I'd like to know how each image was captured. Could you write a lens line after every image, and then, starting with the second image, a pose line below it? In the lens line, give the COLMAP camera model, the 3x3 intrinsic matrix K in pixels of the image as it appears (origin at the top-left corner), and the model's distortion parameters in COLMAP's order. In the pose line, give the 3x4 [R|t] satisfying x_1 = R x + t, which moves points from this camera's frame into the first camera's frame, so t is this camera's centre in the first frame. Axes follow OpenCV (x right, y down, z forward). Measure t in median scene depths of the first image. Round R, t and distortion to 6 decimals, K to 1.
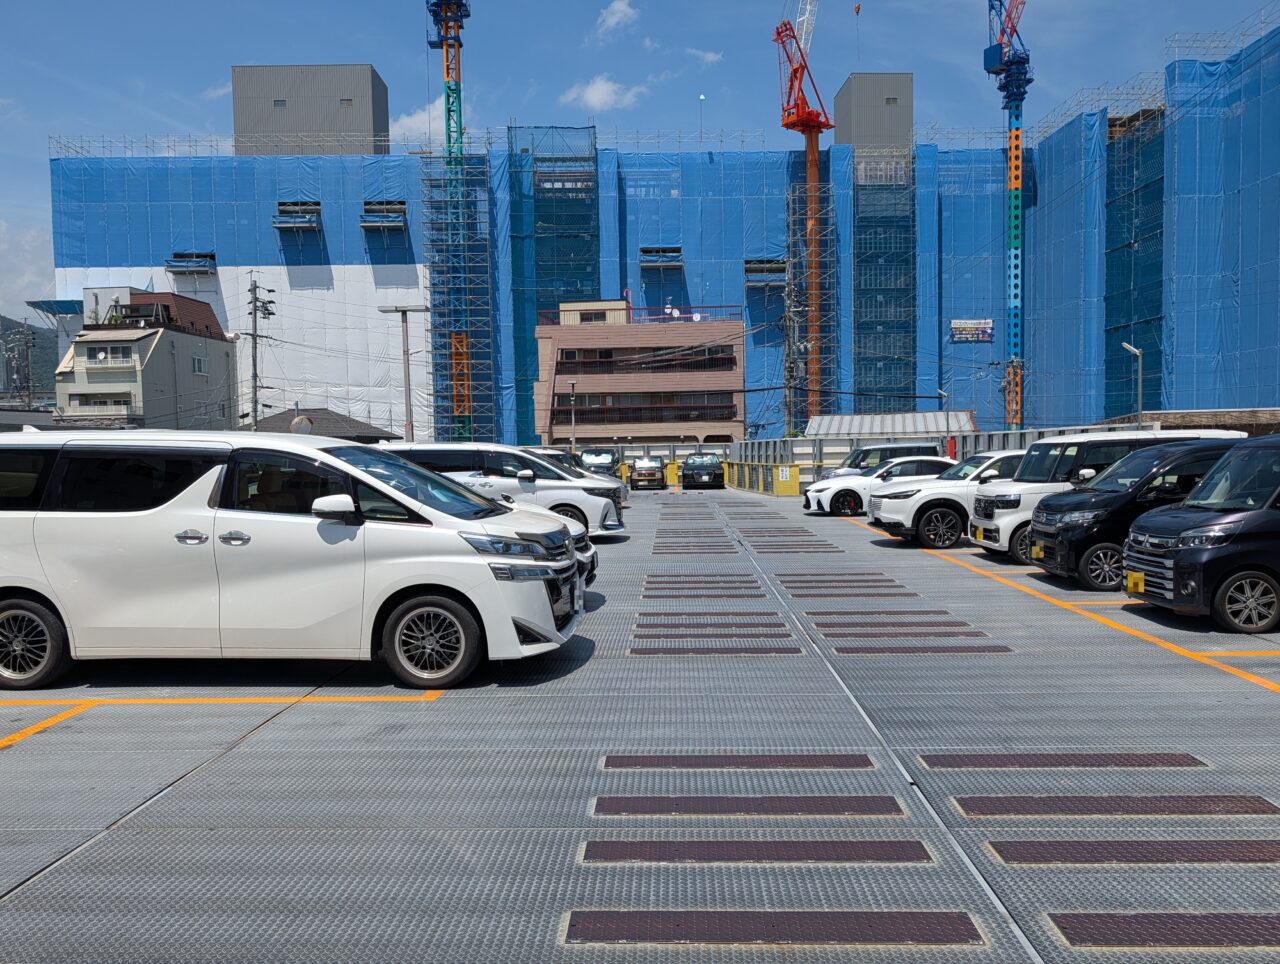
lens RADIAL K [[904.7, 0, 640.0], [0, 904.7, 482.0], [0, 0, 1]] dist [0.028068, -0.001268]
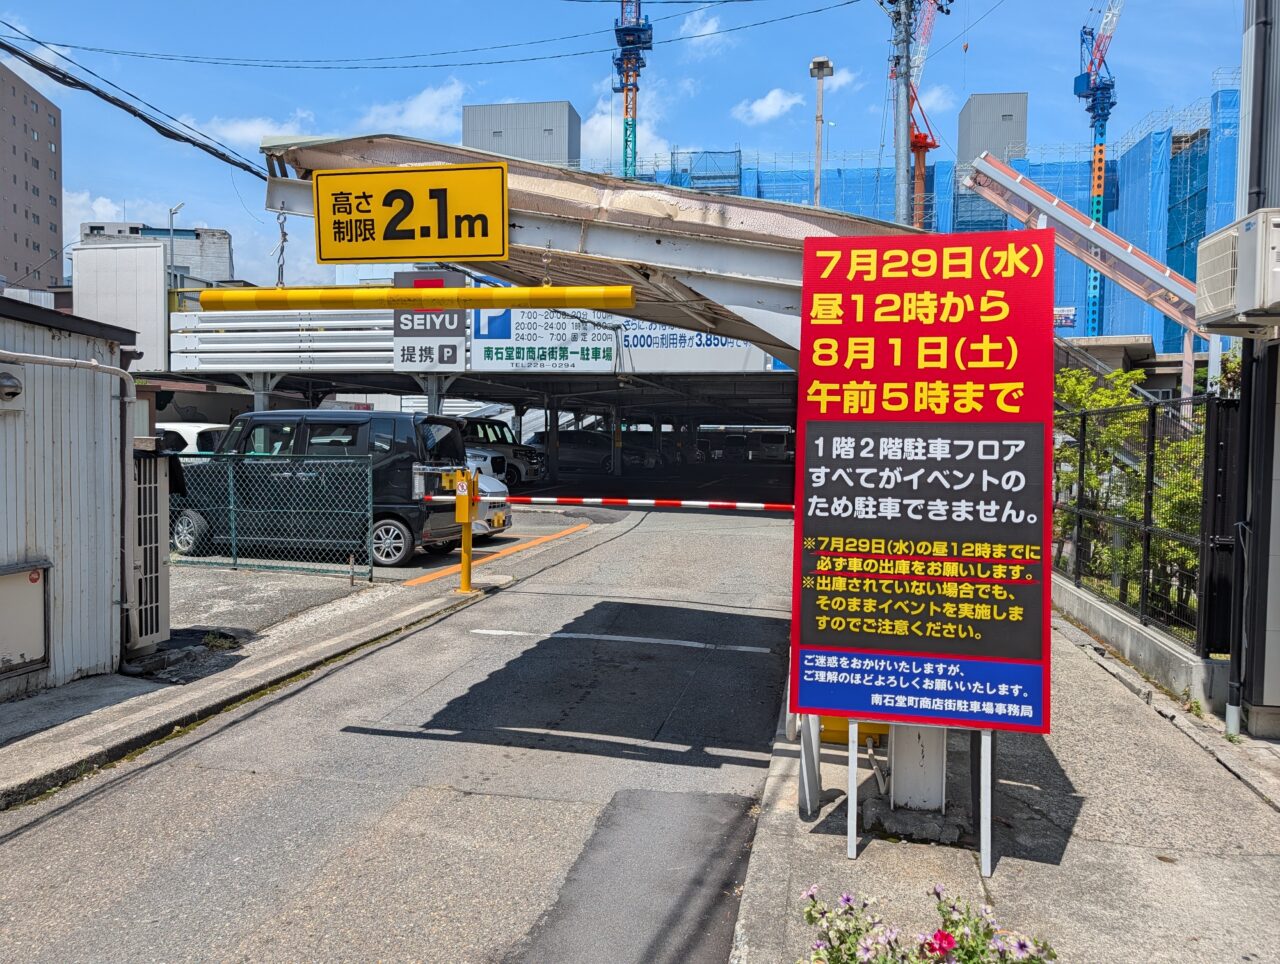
lens RADIAL K [[917.7, 0, 653.8], [0, 917.7, 484.0], [0, 0, 1]] dist [0.023040, -0.005228]
pose [[0.984785, 0.037620, -0.169657, 0.064517], [-0.036590, 0.999288, 0.009196, 0.057718], [0.169883, -0.002848, 0.985460, -0.264351]]
